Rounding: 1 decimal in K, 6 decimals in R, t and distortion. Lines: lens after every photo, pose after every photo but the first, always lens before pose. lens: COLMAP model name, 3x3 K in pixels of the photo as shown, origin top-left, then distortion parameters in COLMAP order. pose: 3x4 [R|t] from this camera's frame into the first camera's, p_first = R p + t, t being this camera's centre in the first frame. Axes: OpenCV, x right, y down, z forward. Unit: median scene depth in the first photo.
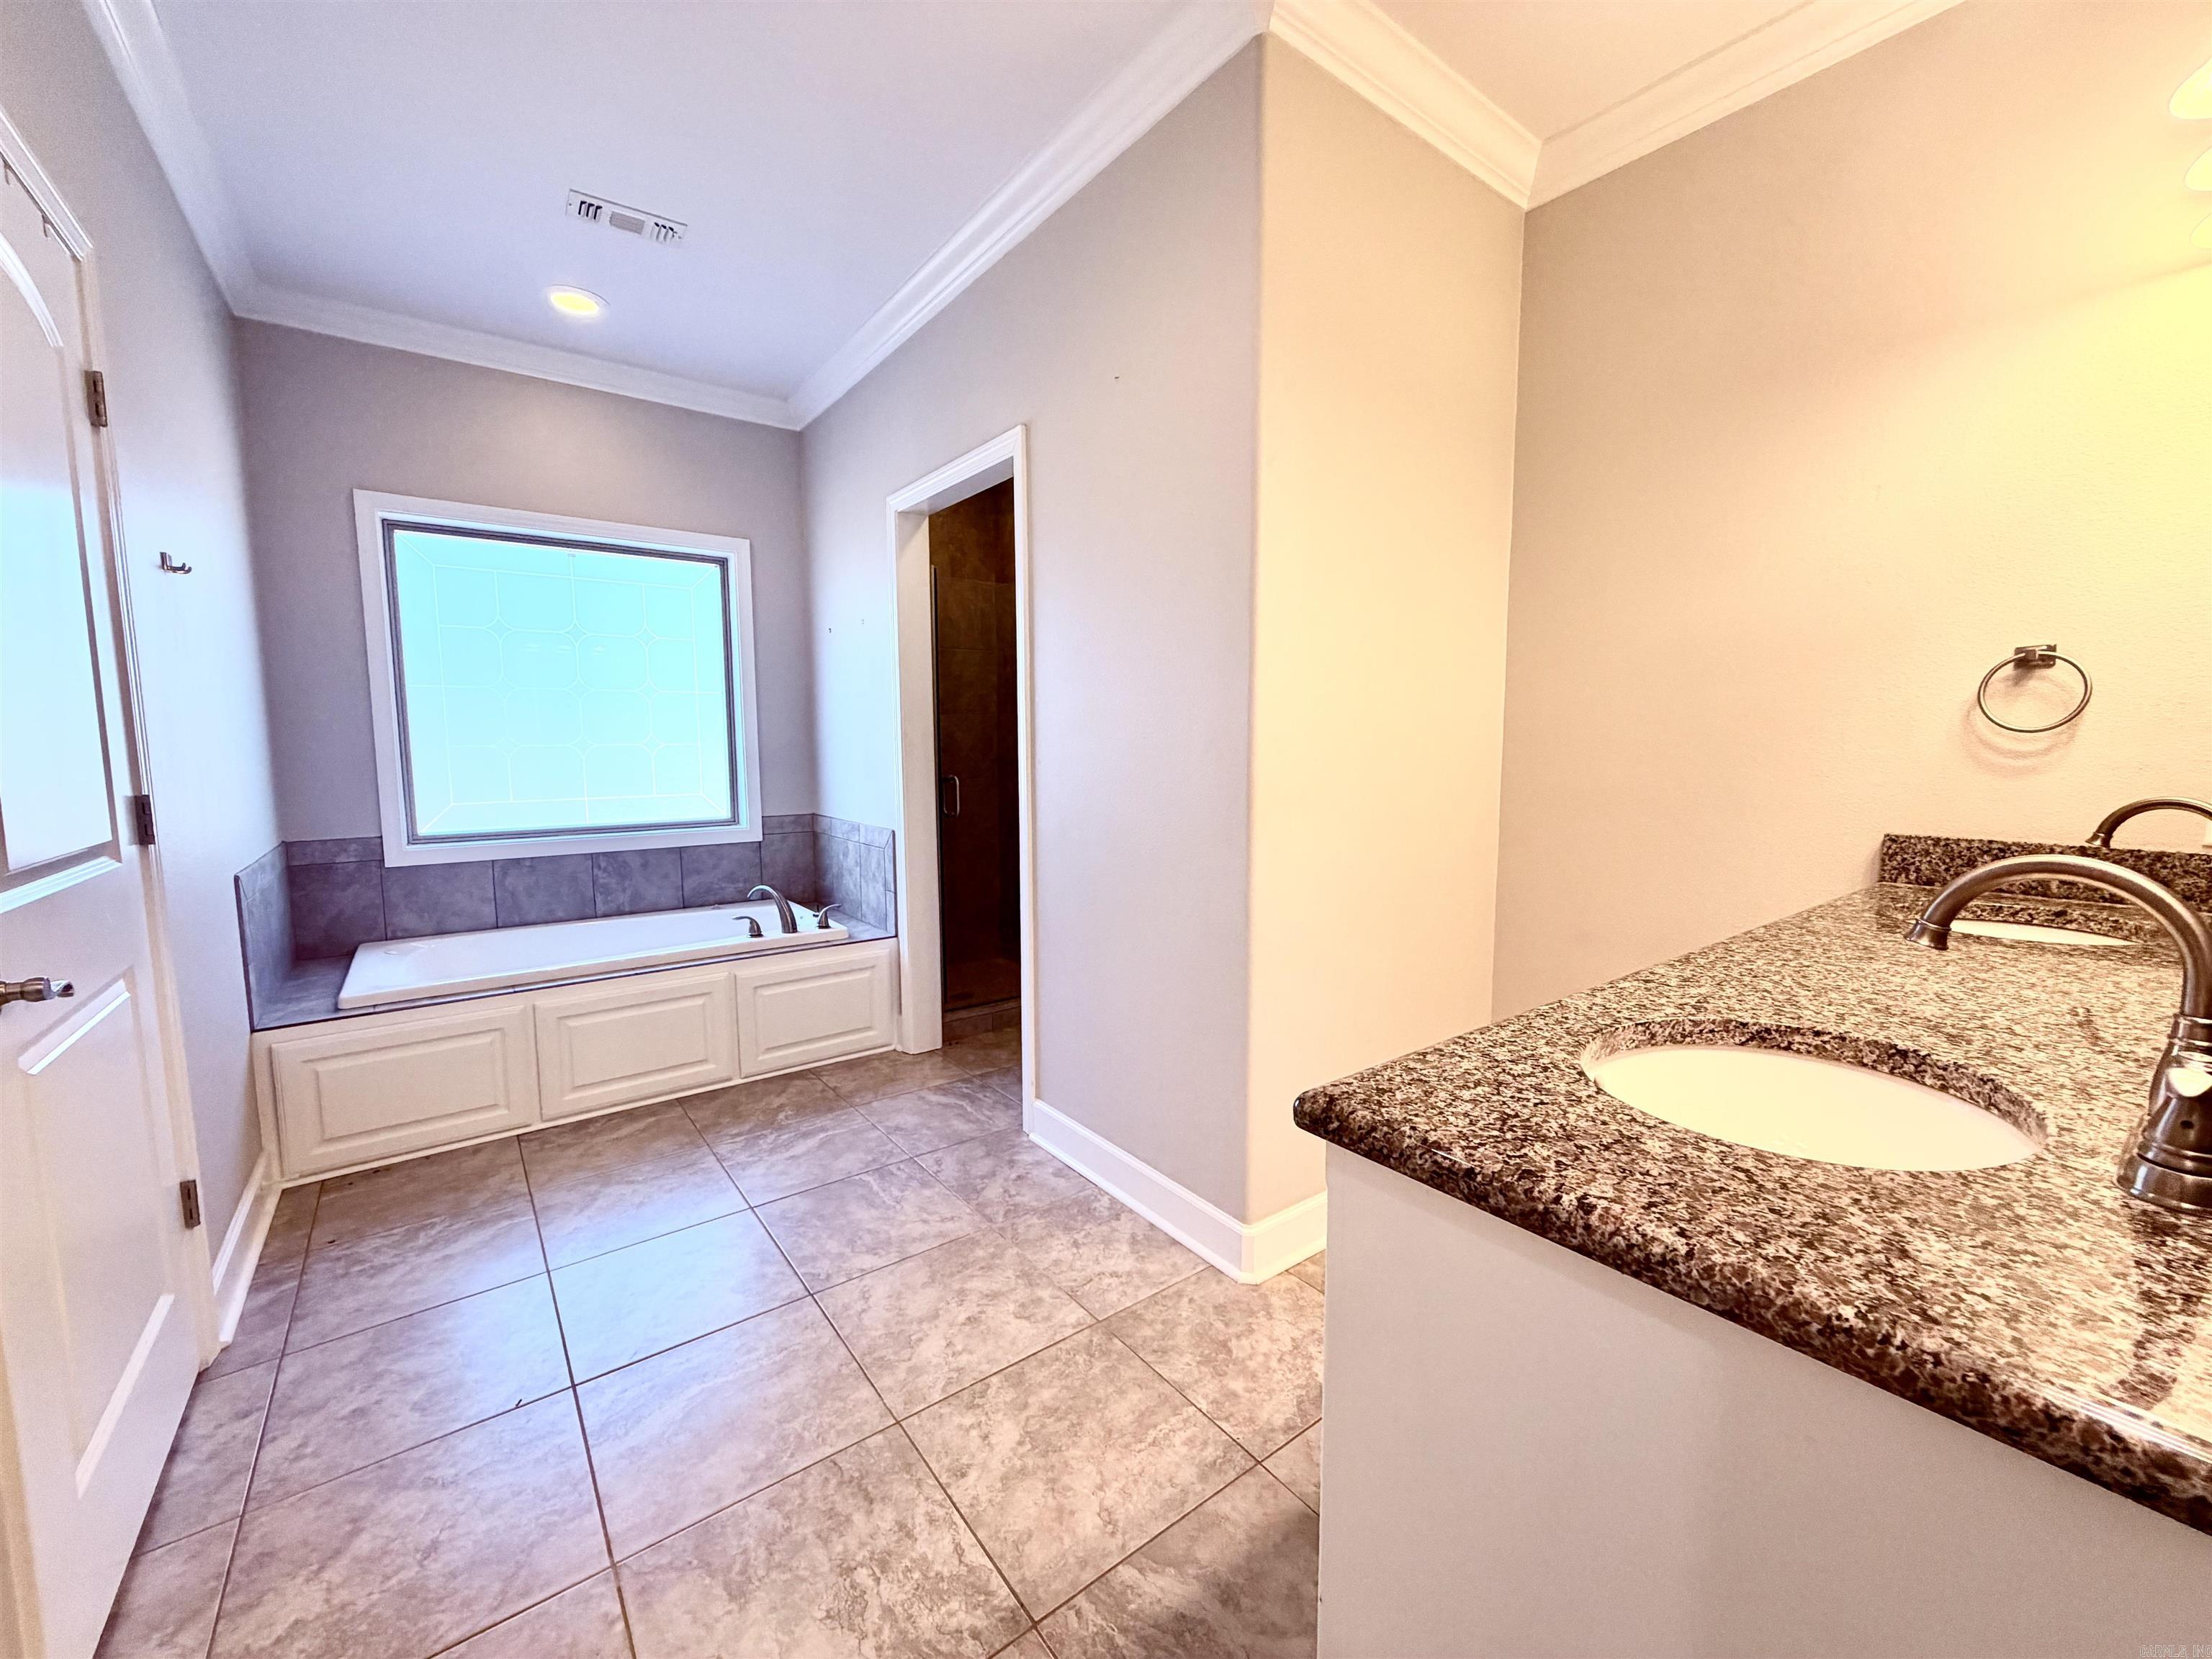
lens RADIAL K [[886.9, 0, 1112.9], [0, 886.9, 823.6], [0, 0, 1]] dist [-0.001838, 0.000054]
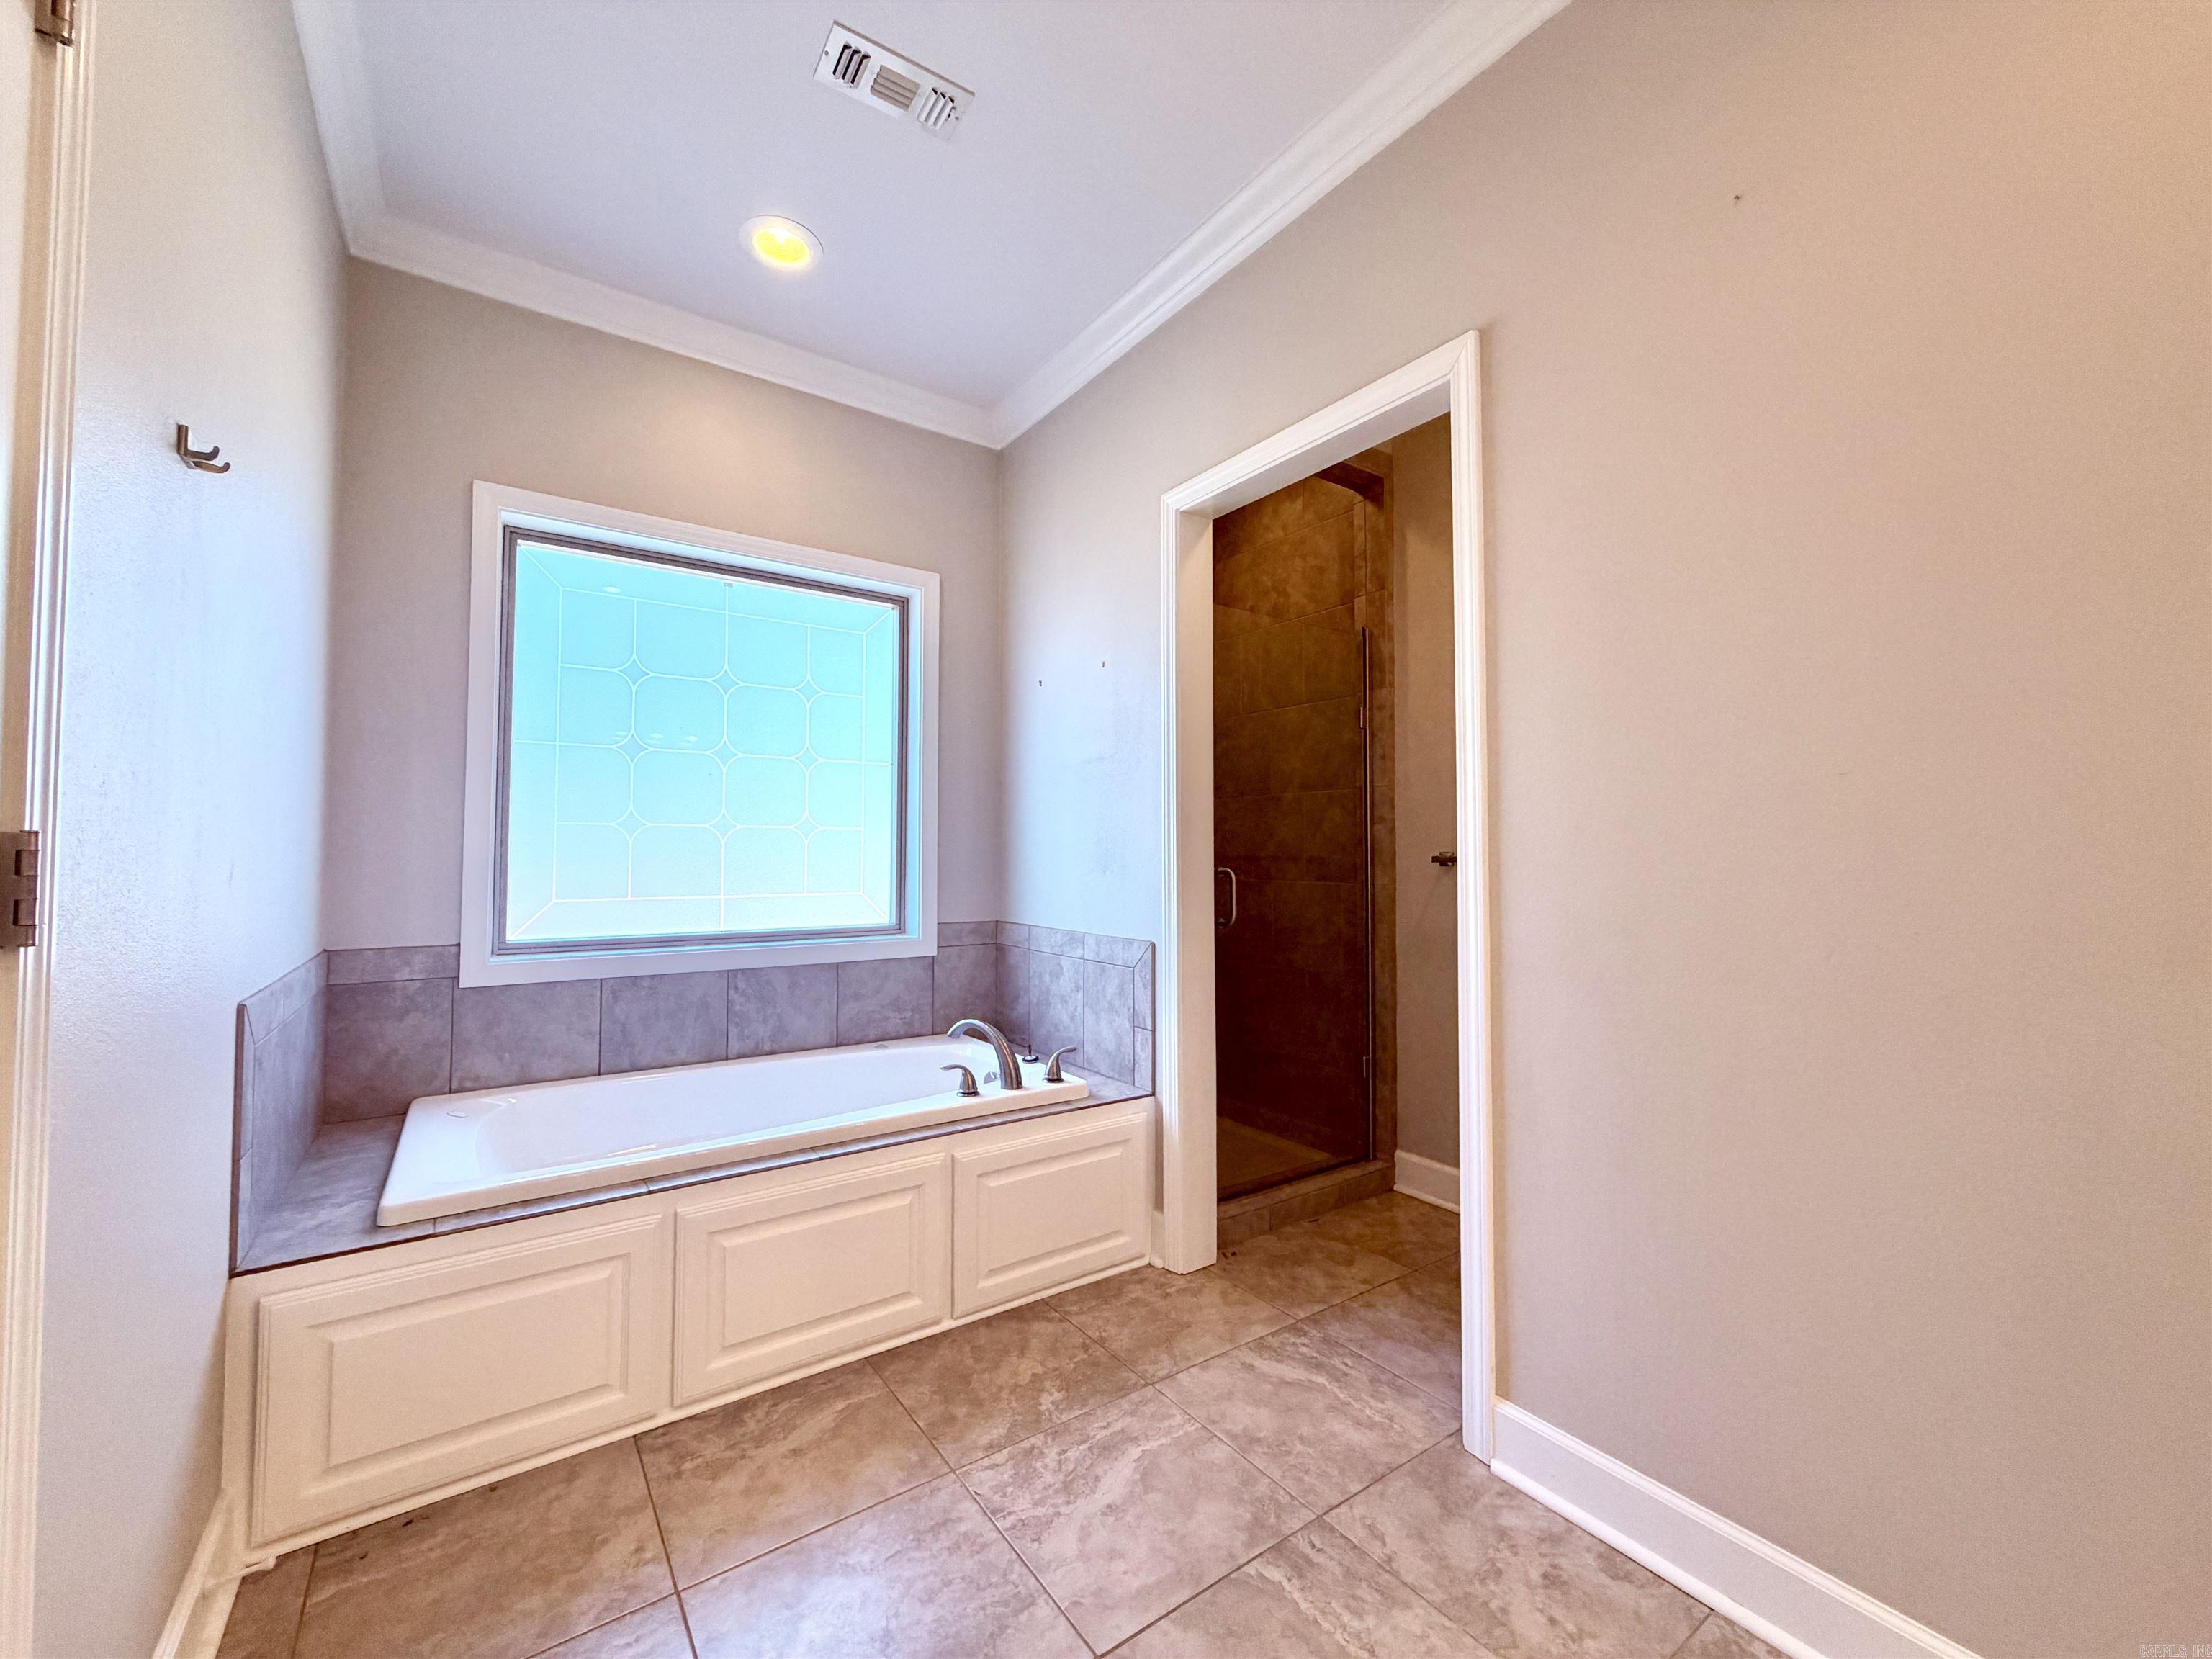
lens RADIAL K [[886.9, 0, 1112.3], [0, 886.9, 823.2], [0, 0, 1]] dist [-0.001838, 0.000054]
pose [[0.999427, 0.005398, -0.033422, -0.289206], [-0.009758, 0.991244, -0.131683, 0.007519], [0.032418, 0.131933, 0.990728, 0.310311]]
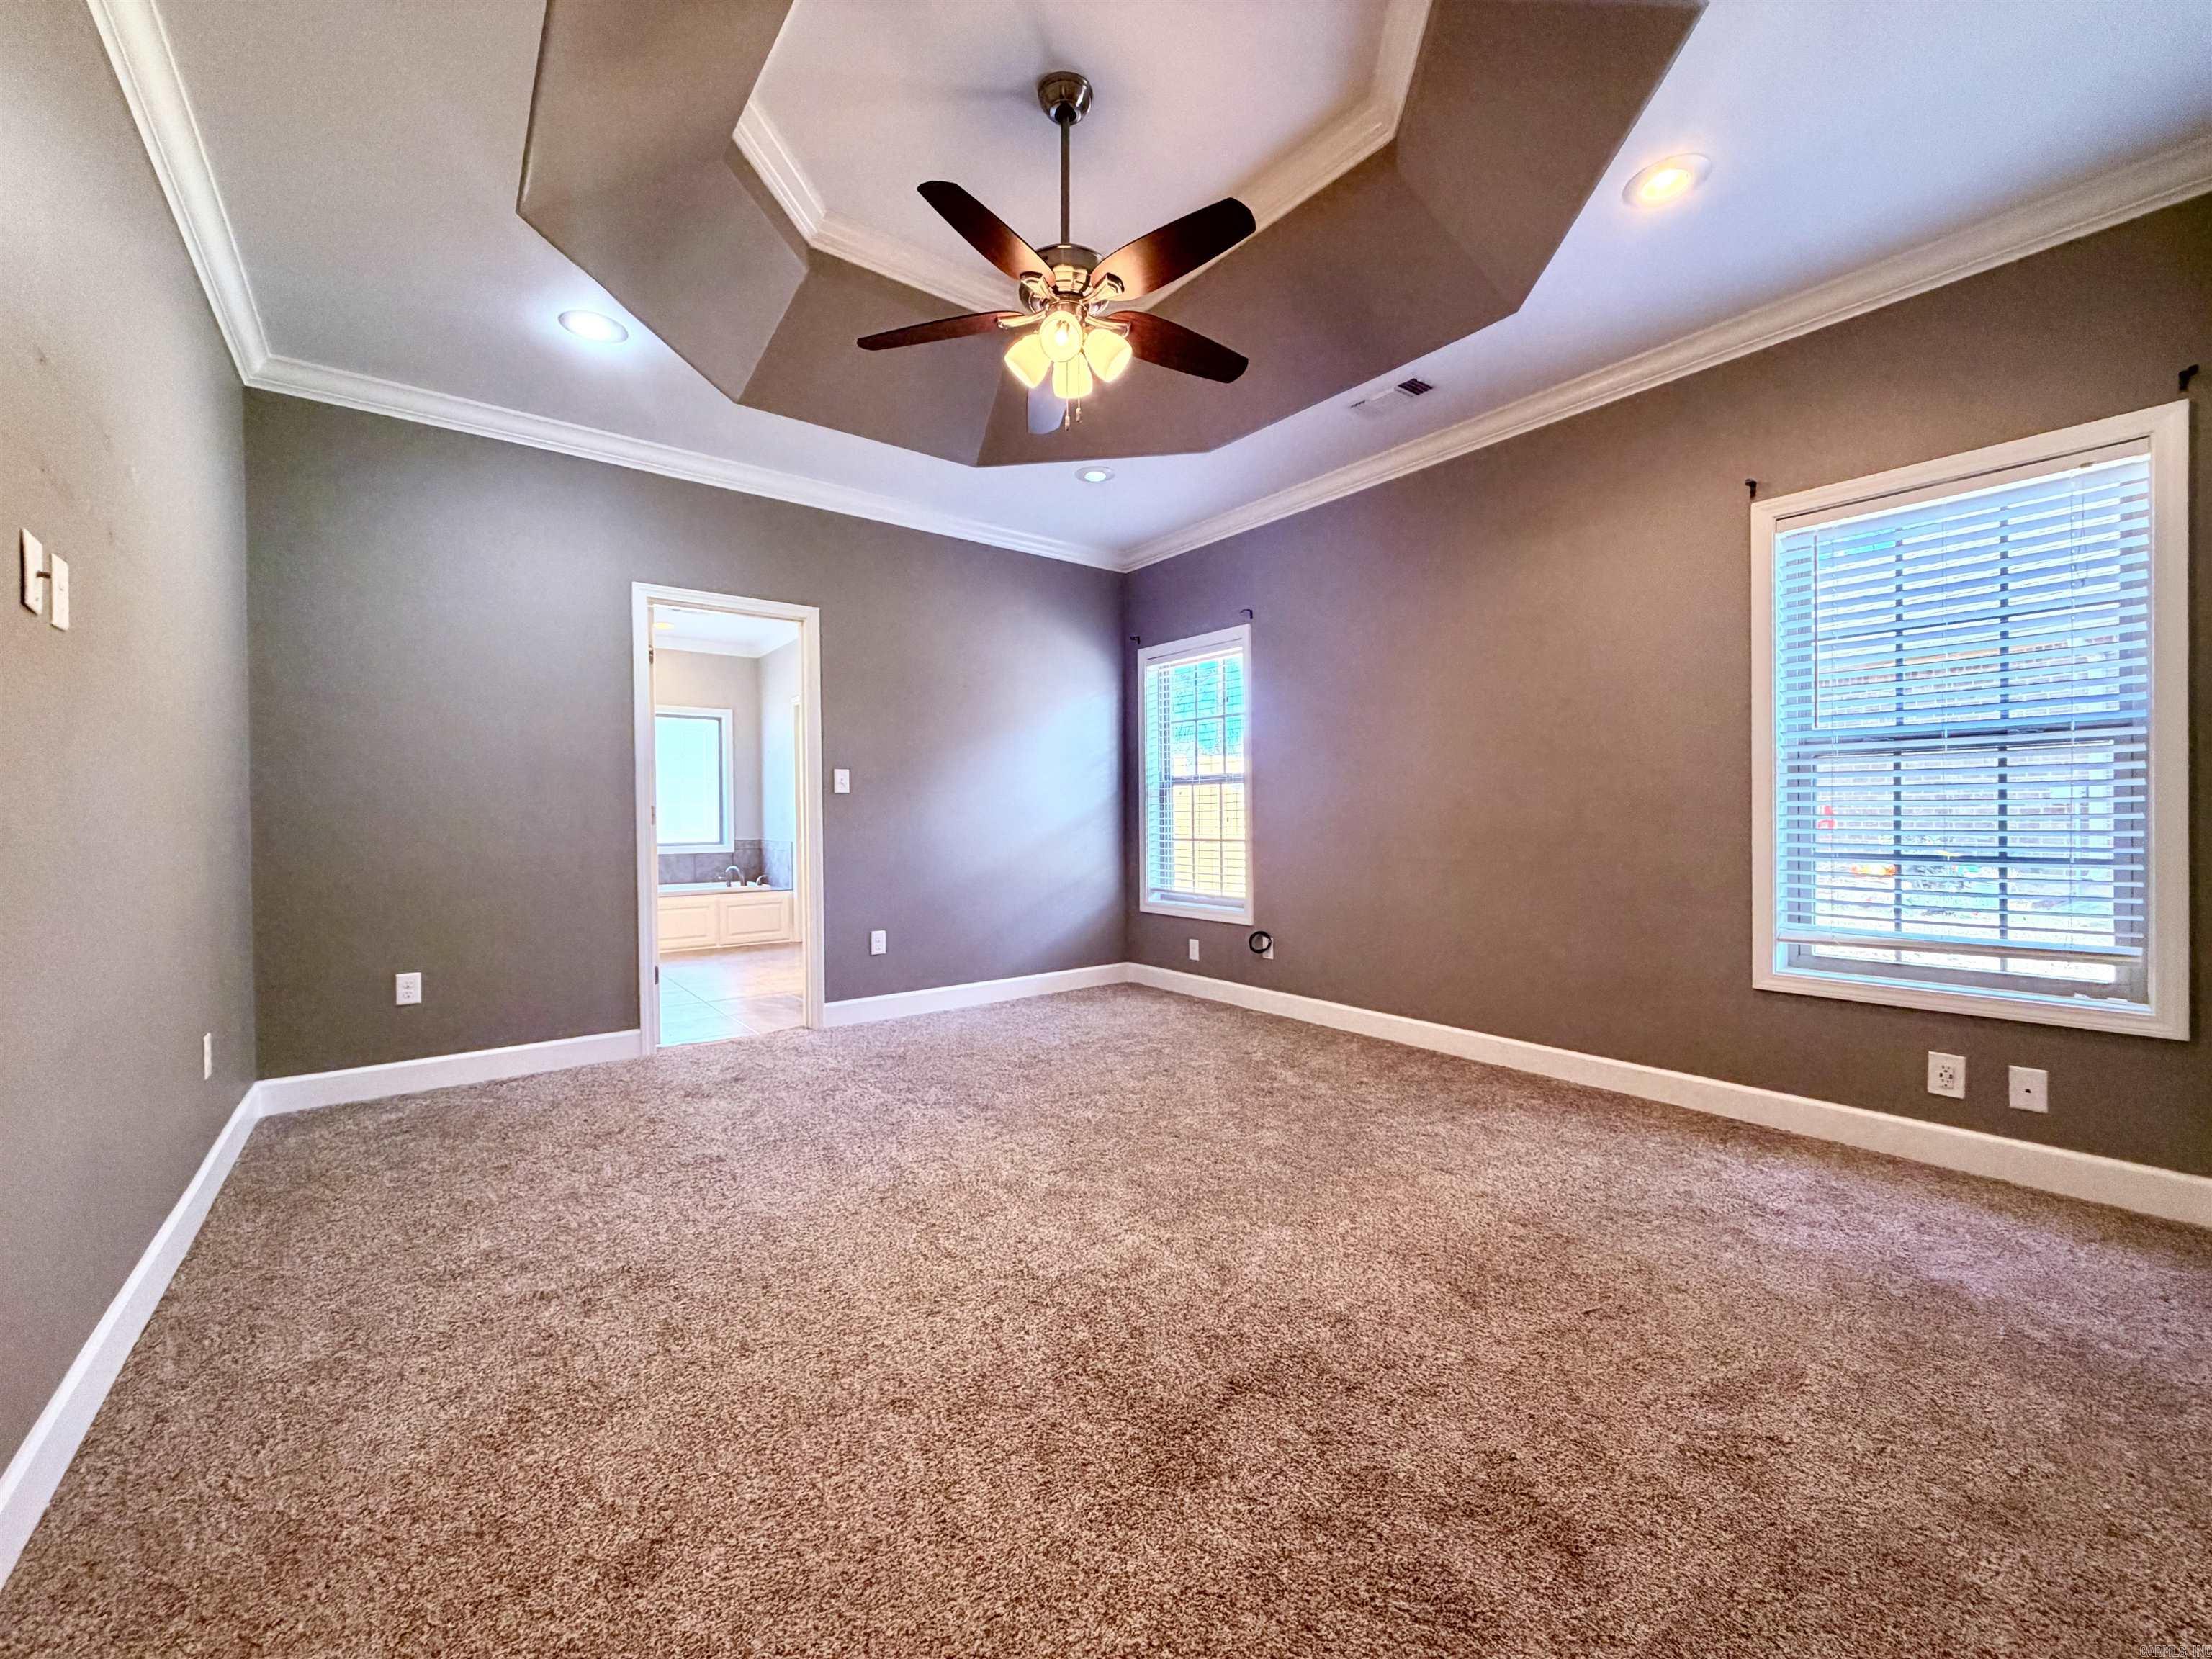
lens RADIAL K [[886.9, 0, 1114.9], [0, 886.9, 829.8], [0, 0, 1]] dist [-0.001838, 0.000054]
pose [[0.999969, -0.002644, 0.007408, 0.625892], [0.003266, 0.996356, -0.085230, 0.192482], [-0.007155, 0.085252, 0.996334, -1.403493]]
